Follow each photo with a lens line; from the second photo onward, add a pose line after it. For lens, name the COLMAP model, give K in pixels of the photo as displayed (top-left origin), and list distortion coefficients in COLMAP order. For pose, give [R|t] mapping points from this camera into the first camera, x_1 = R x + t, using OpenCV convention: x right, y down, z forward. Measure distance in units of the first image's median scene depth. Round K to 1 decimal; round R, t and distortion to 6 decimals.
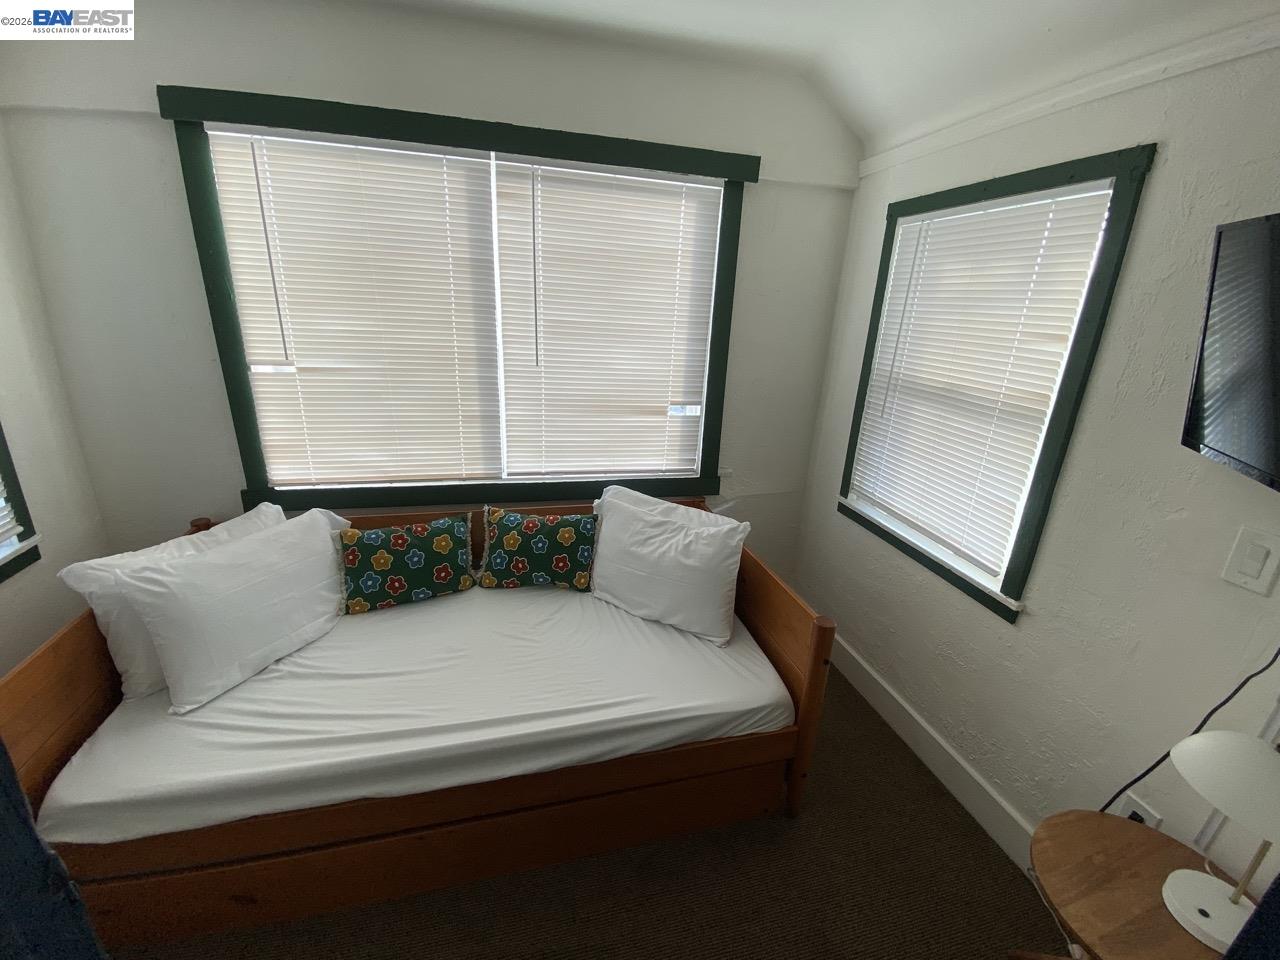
lens RADIAL K [[514.7, 0, 637.7], [0, 514.7, 477.3], [0, 0, 1]] dist [0.034158, -0.026555]
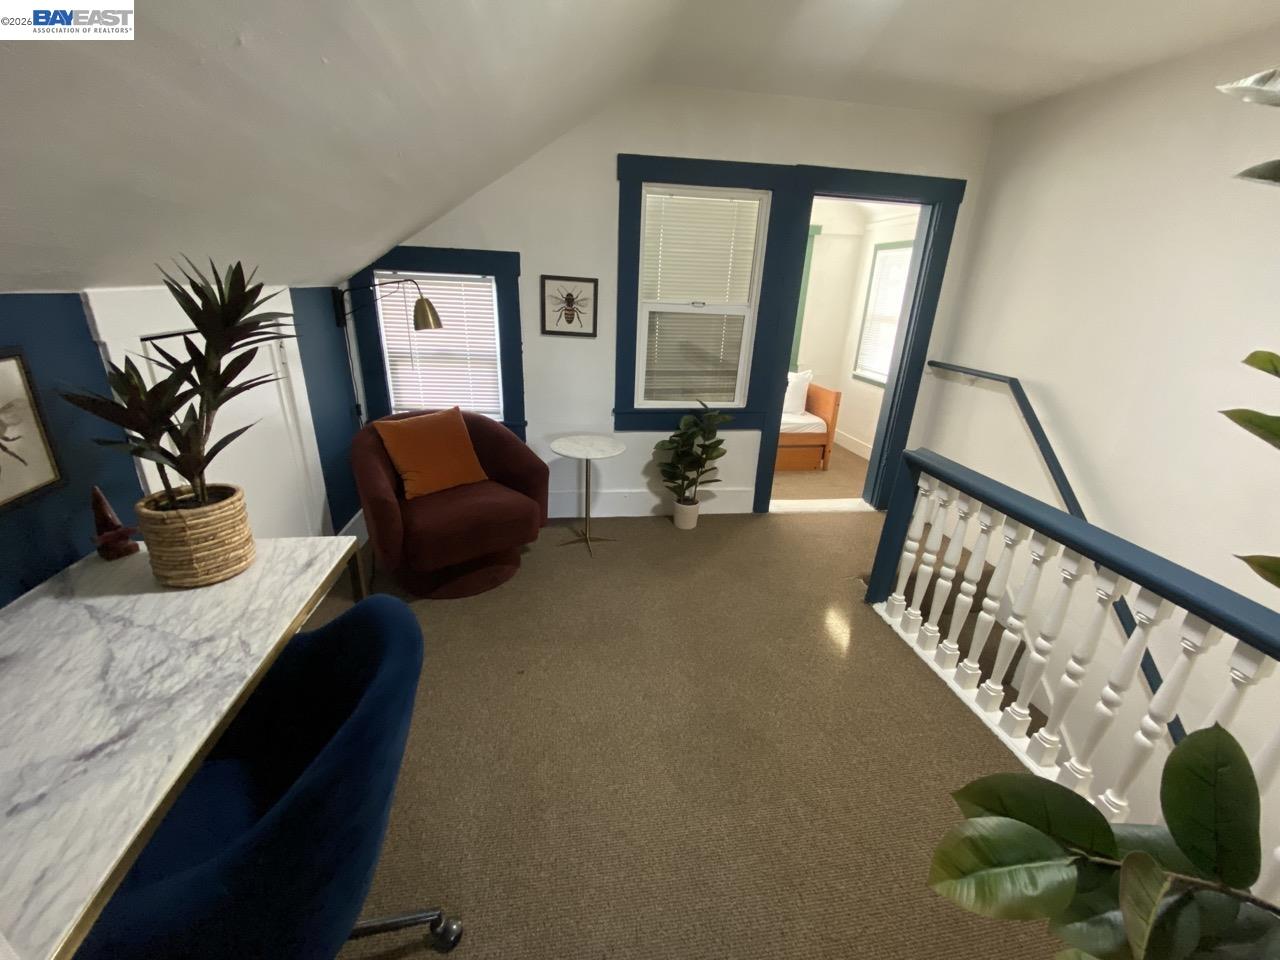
lens RADIAL K [[514.7, 0, 637.7], [0, 514.7, 477.3], [0, 0, 1]] dist [0.034158, -0.026555]
pose [[0.995040, 0.028925, -0.095180, -0.345568], [-0.027379, 0.999472, 0.017501, 0.528613], [0.095636, -0.014809, 0.995306, -1.471446]]
